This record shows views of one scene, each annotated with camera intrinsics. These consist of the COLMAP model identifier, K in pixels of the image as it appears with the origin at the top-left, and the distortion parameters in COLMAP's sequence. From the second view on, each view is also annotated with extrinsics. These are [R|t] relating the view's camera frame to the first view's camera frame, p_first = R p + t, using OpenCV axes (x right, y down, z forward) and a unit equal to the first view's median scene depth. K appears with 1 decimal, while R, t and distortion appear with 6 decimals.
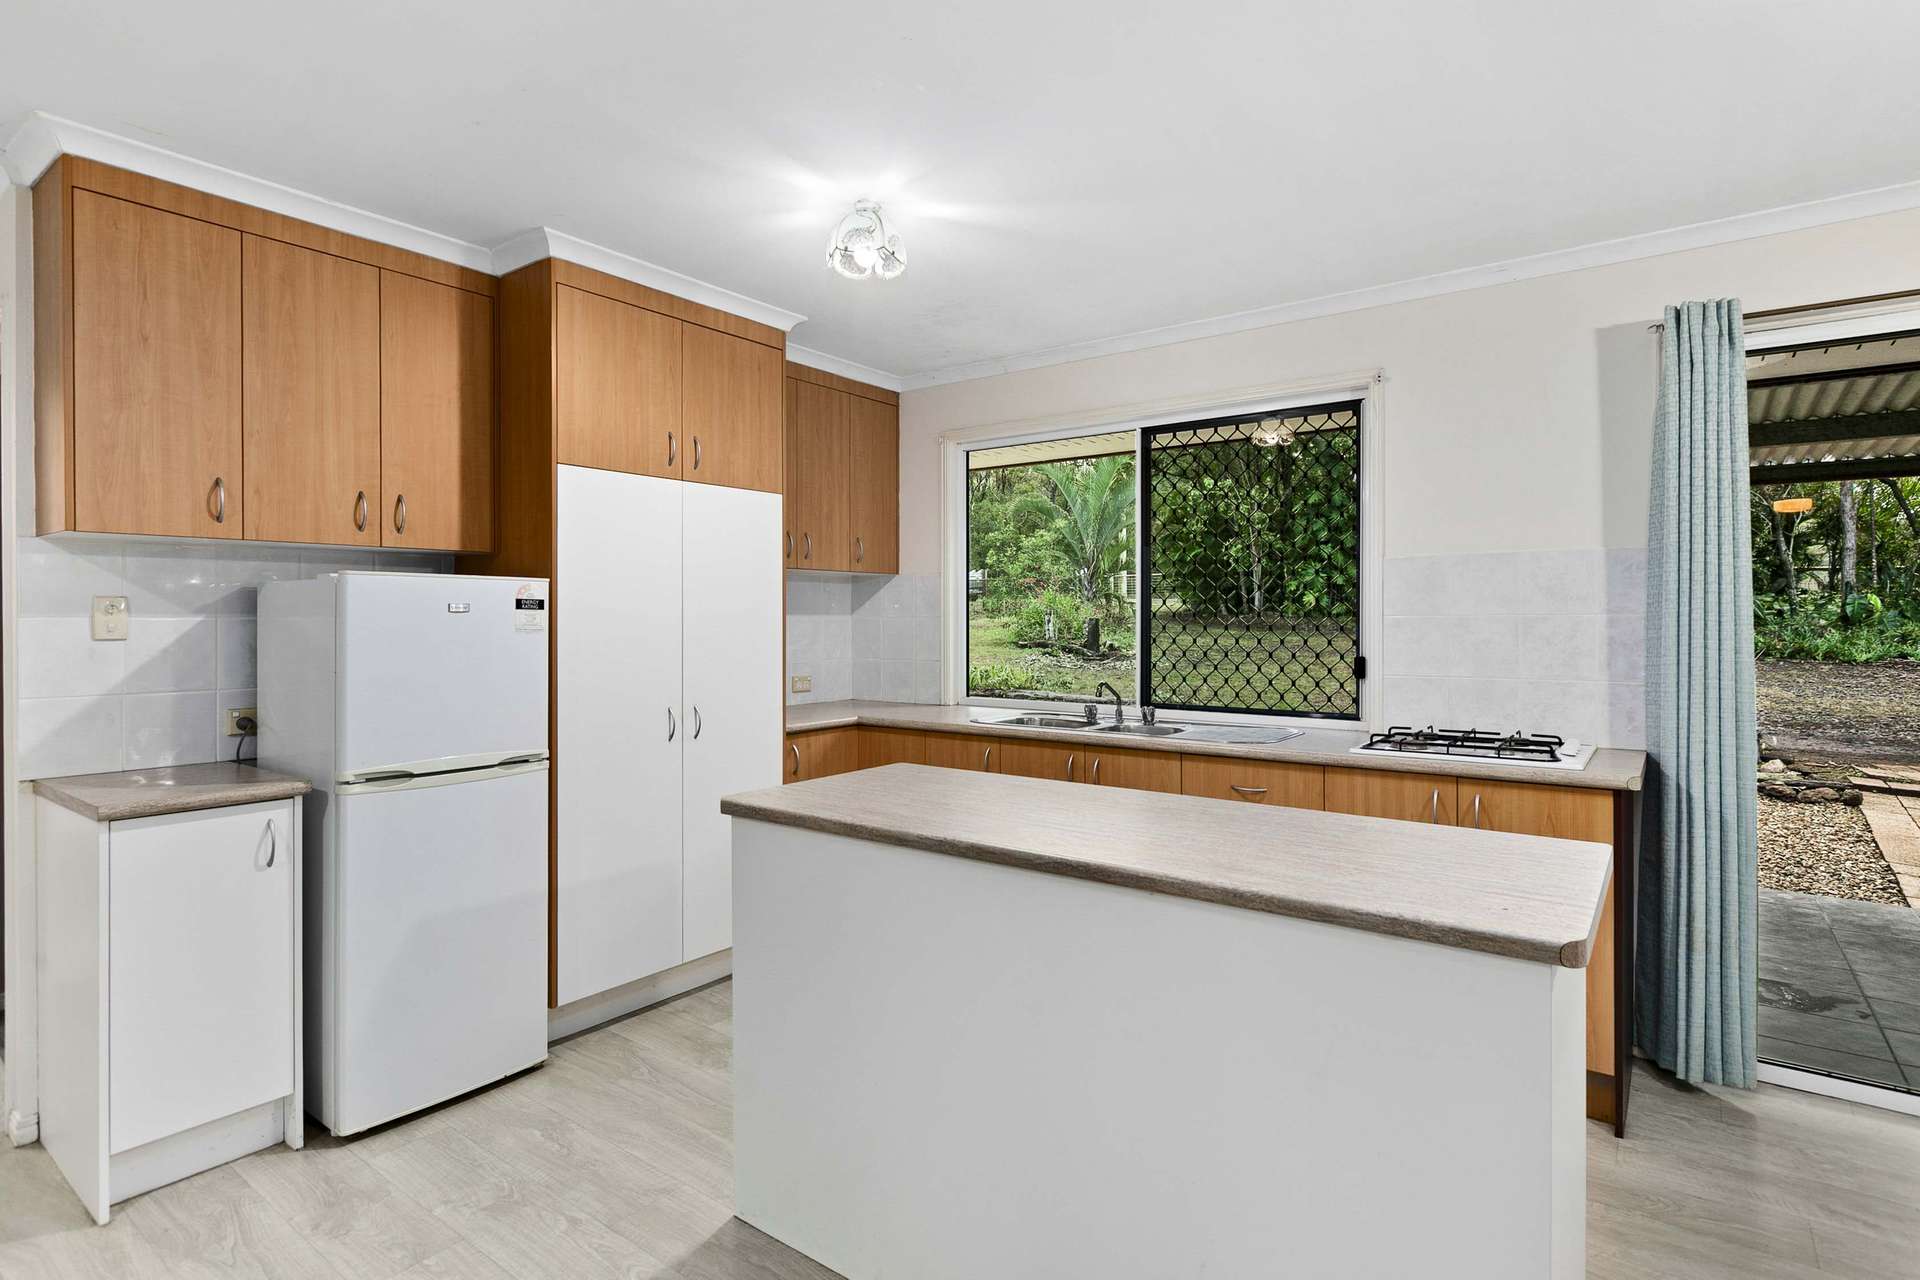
lens RADIAL K [[972.1, 0, 969.4], [0, 972.1, 623.7], [0, 0, 1]] dist [0.003904, -0.000021]
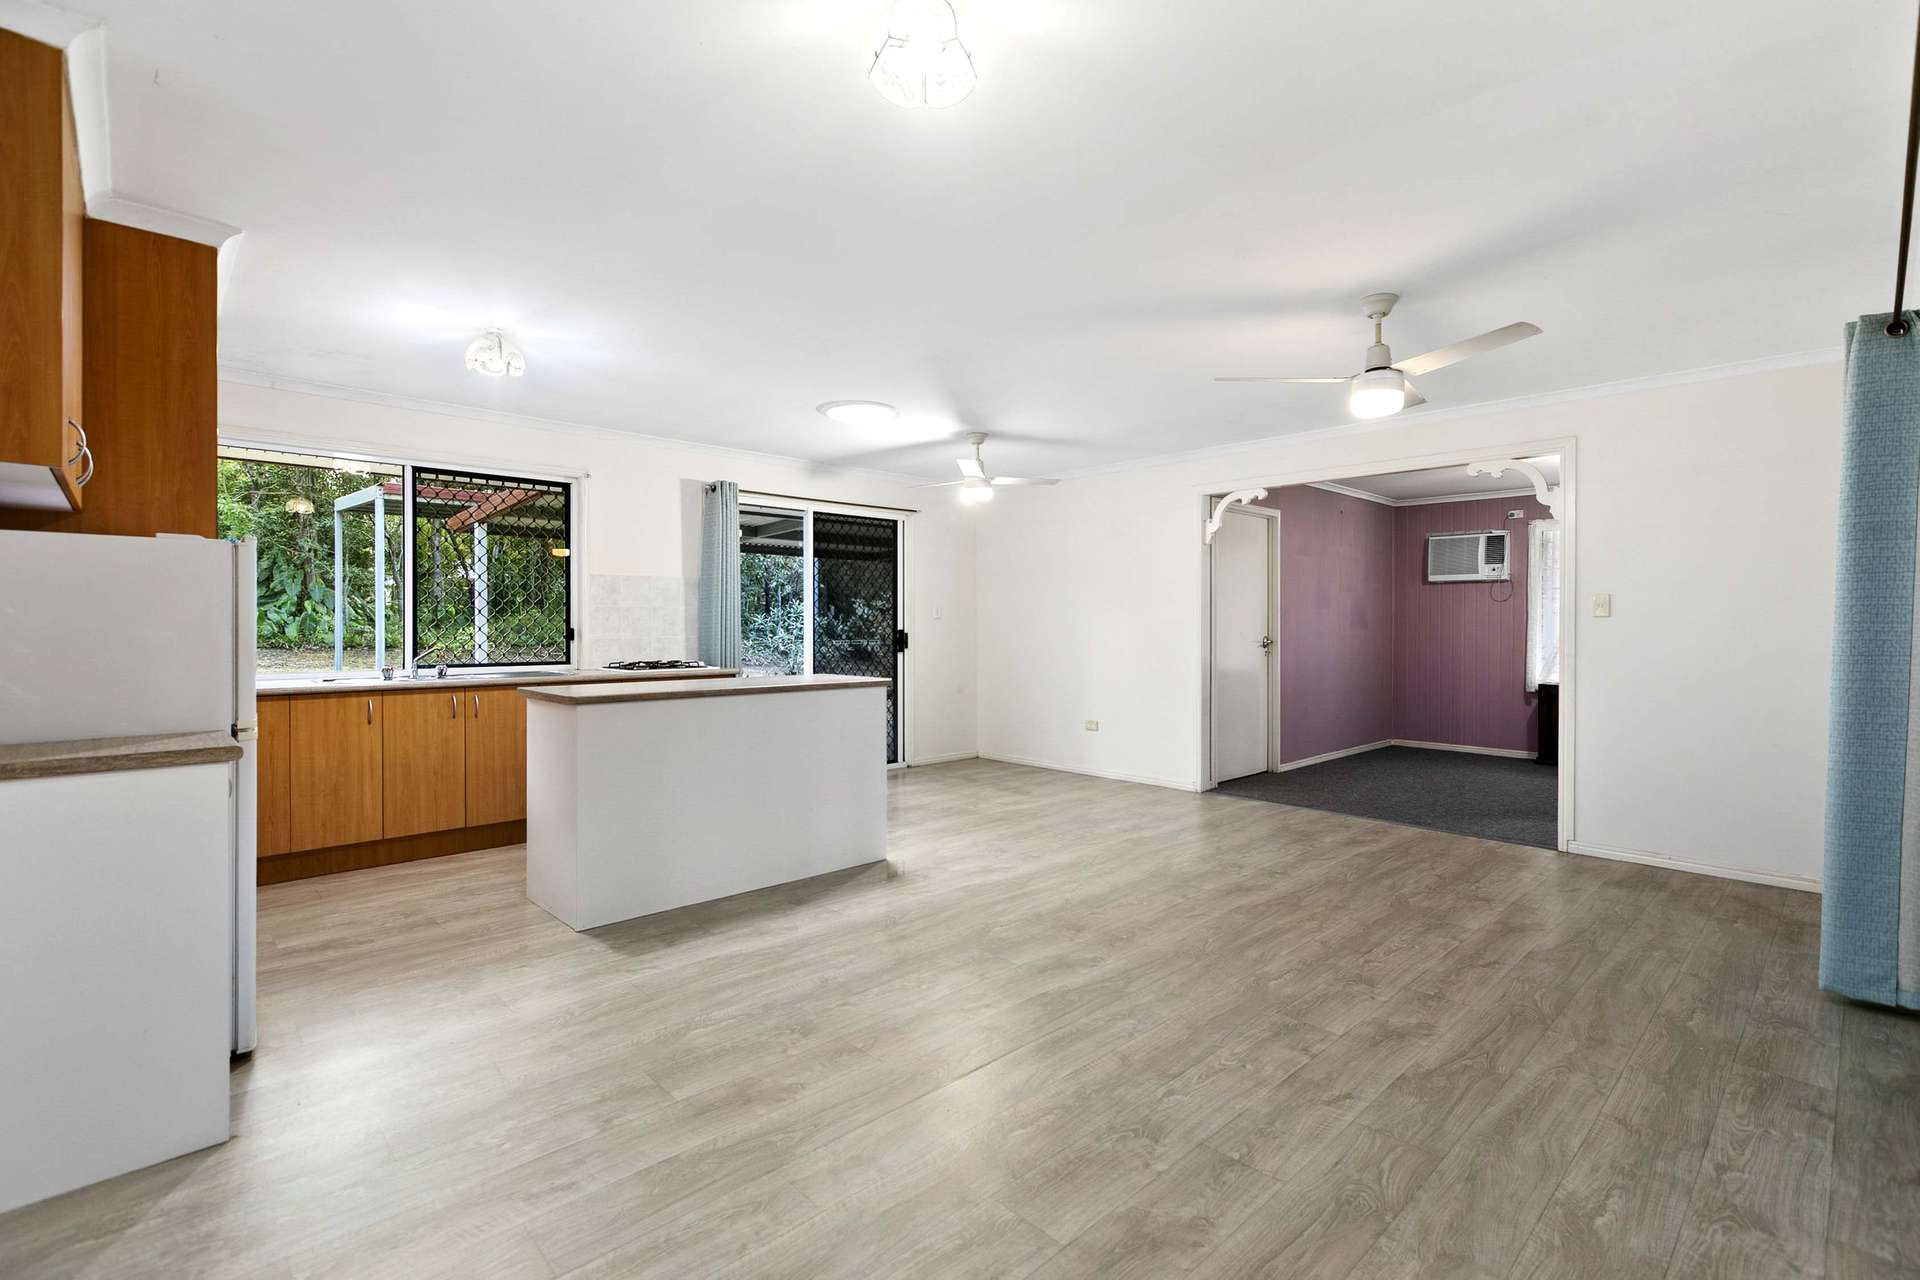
lens RADIAL K [[878.3, 0, 964.3], [0, 878.3, 631.7], [0, 0, 1]] dist [0.001632, 0.000173]
pose [[0.179593, -0.007900, 0.983709, -1.799140], [-0.006047, 0.999940, 0.009134, 0.036217], [-0.983722, -0.007589, 0.179534, 0.009593]]
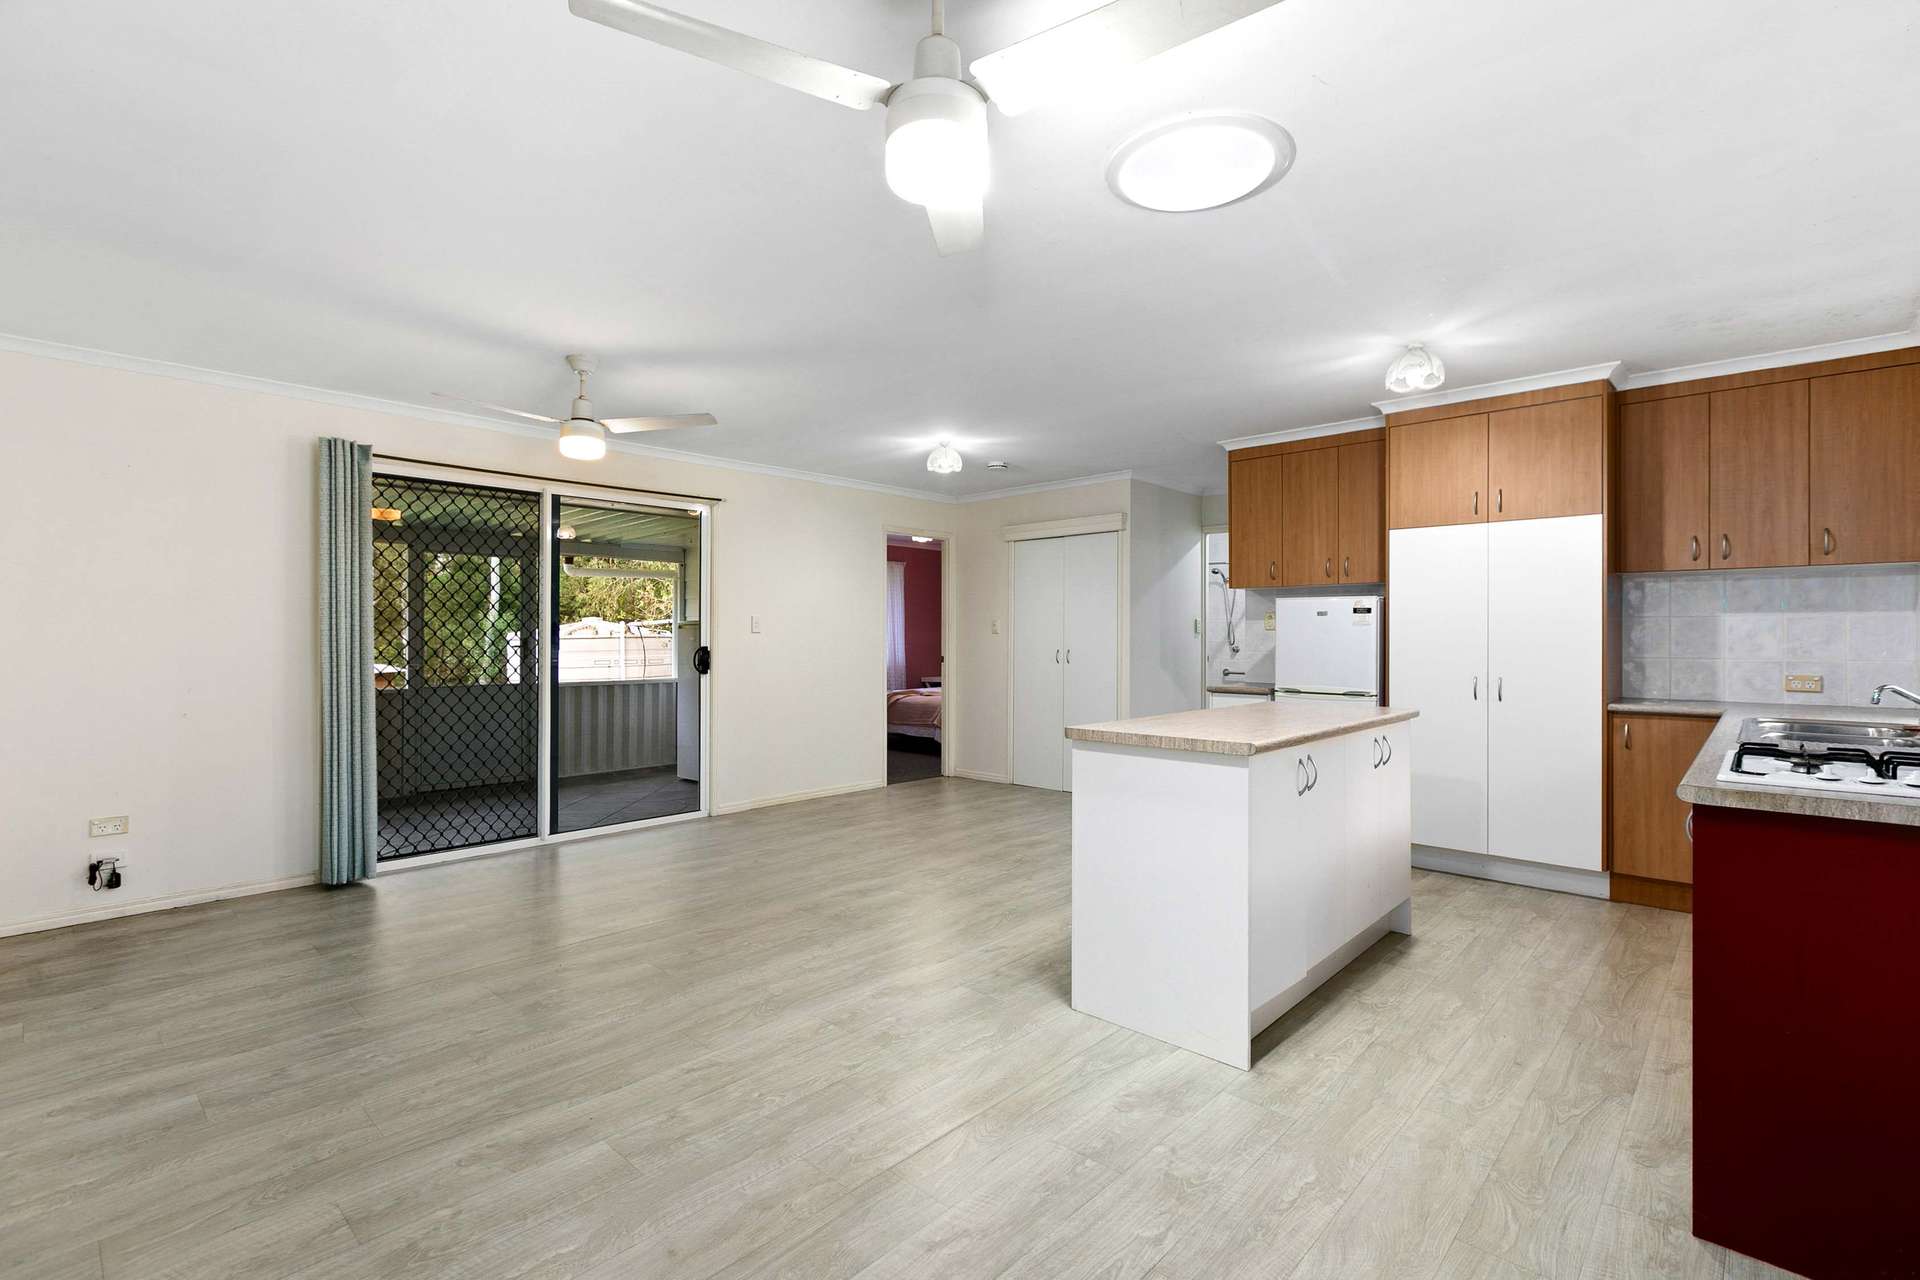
lens RADIAL K [[878.3, 0, 969.0], [0, 878.3, 635.9], [0, 0, 1]] dist [0.001632, 0.000173]
pose [[-0.115165, 0.001541, -0.993345, 0.786791], [-0.007049, 0.999972, 0.002368, 0.017853], [0.993321, 0.007275, -0.115151, 0.273301]]
